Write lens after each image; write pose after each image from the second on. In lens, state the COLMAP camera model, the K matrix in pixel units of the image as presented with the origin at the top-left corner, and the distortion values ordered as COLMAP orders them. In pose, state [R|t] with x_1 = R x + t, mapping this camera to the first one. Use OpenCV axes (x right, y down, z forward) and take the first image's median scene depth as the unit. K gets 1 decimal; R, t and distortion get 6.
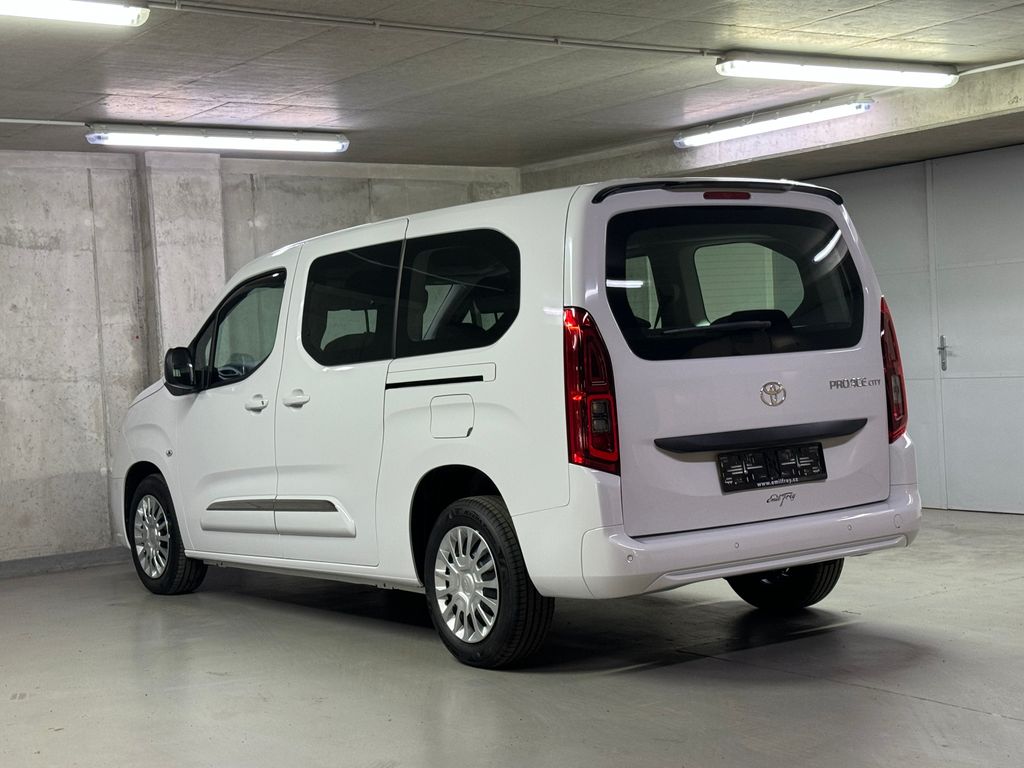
lens RADIAL K [[1591.7, 0, 513.5], [0, 1591.7, 389.7], [0, 0, 1]] dist [0.146051, 0.000000]
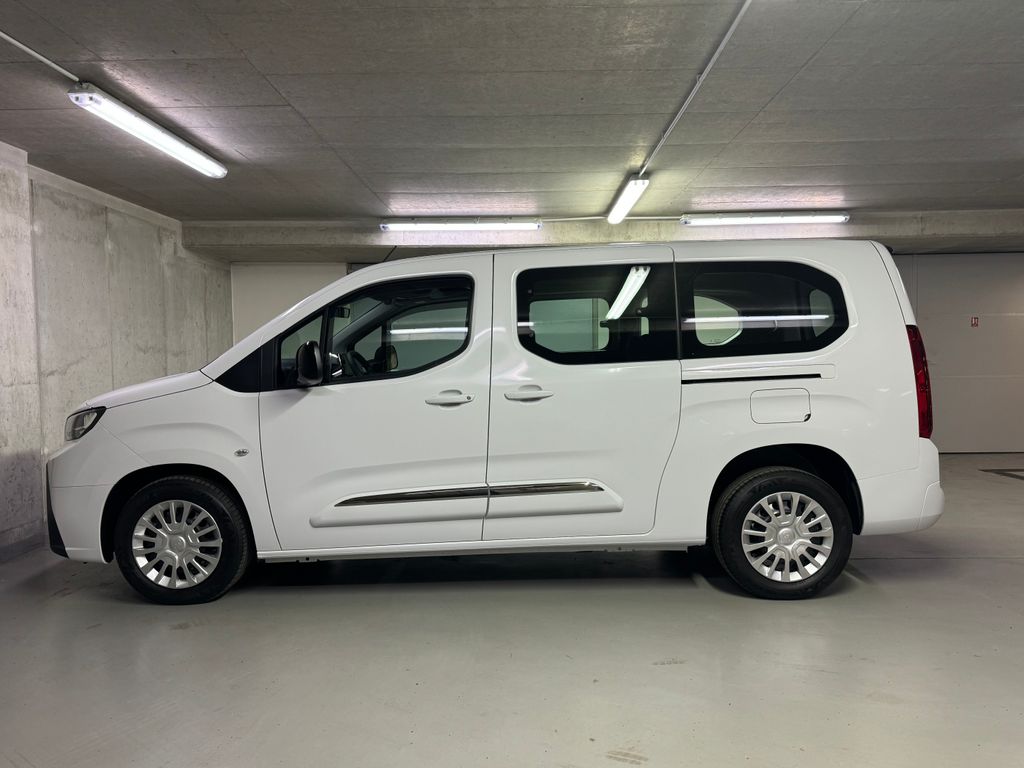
lens RADIAL K [[740.8, 0, 517.9], [0, 740.8, 379.2], [0, 0, 1]] dist [0.039397, -0.038521]
pose [[0.586923, 0.016084, 0.809483, -0.396389], [0.002259, 0.999766, -0.021503, 0.004937], [-0.809640, 0.014449, 0.586750, 0.504753]]
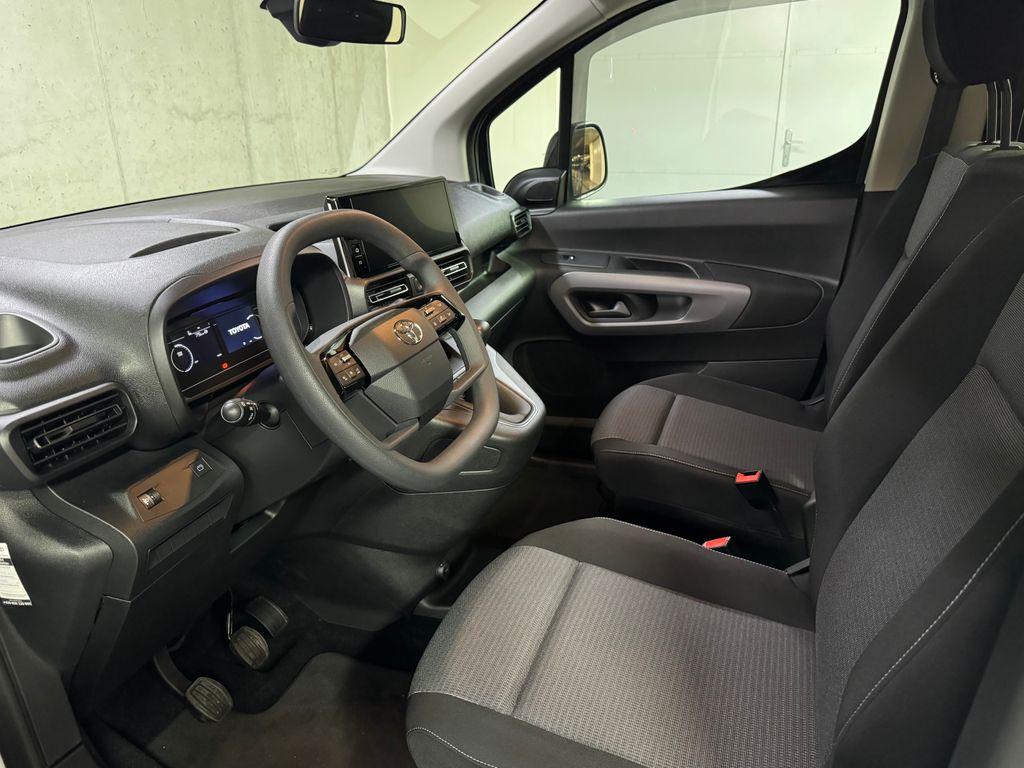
lens RADIAL K [[740.8, 0, 506.8], [0, 740.8, 382.6], [0, 0, 1]] dist [0.039397, -0.038521]
pose [[0.836400, -0.166172, 0.522323, -0.143401], [-0.010017, 0.948144, 0.317683, -0.029710], [-0.548027, -0.270942, 0.791364, 0.731537]]
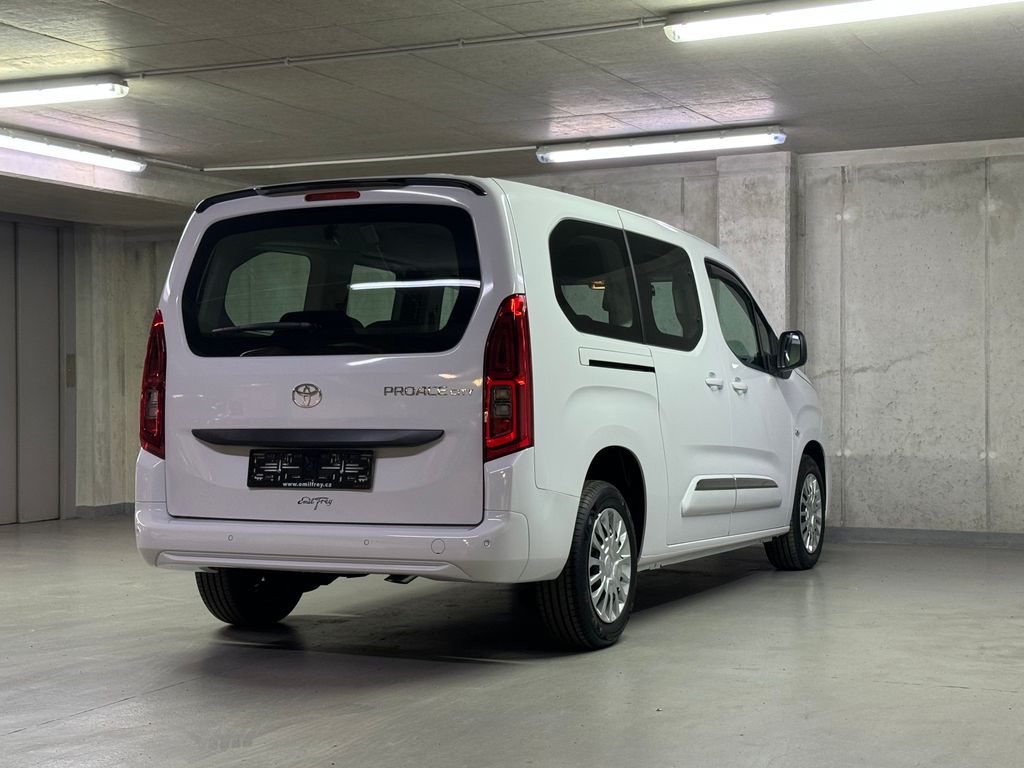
lens RADIAL K [[1591.7, 0, 513.9], [0, 1591.7, 377.8], [0, 0, 1]] dist [0.146051, 0.000000]
pose [[0.486940, 0.043230, -0.872365, 0.650409], [-0.043190, 0.998744, 0.025384, -0.023332], [0.872367, 0.025317, 0.488195, 0.374748]]
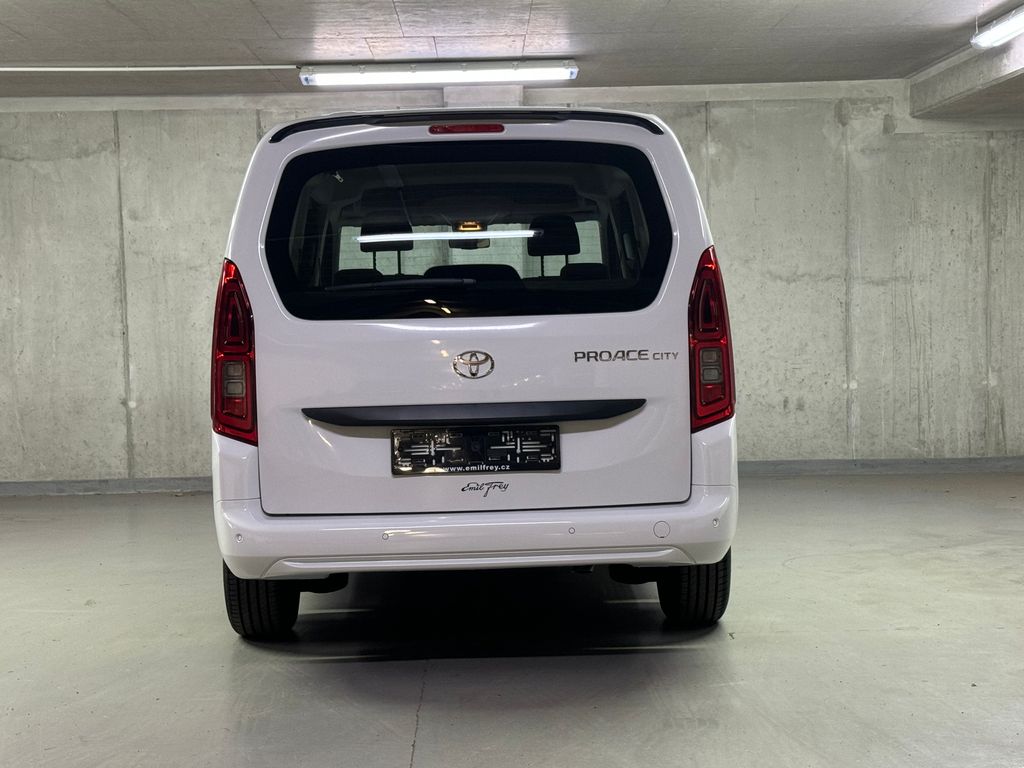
lens RADIAL K [[1591.7, 0, 512.6], [0, 1591.7, 381.0], [0, 0, 1]] dist [0.146051, 0.000000]
pose [[0.827959, 0.059925, -0.557577, 0.388498], [-0.034017, 0.997810, 0.056726, -0.022155], [0.559756, -0.028000, 0.828185, 0.186118]]
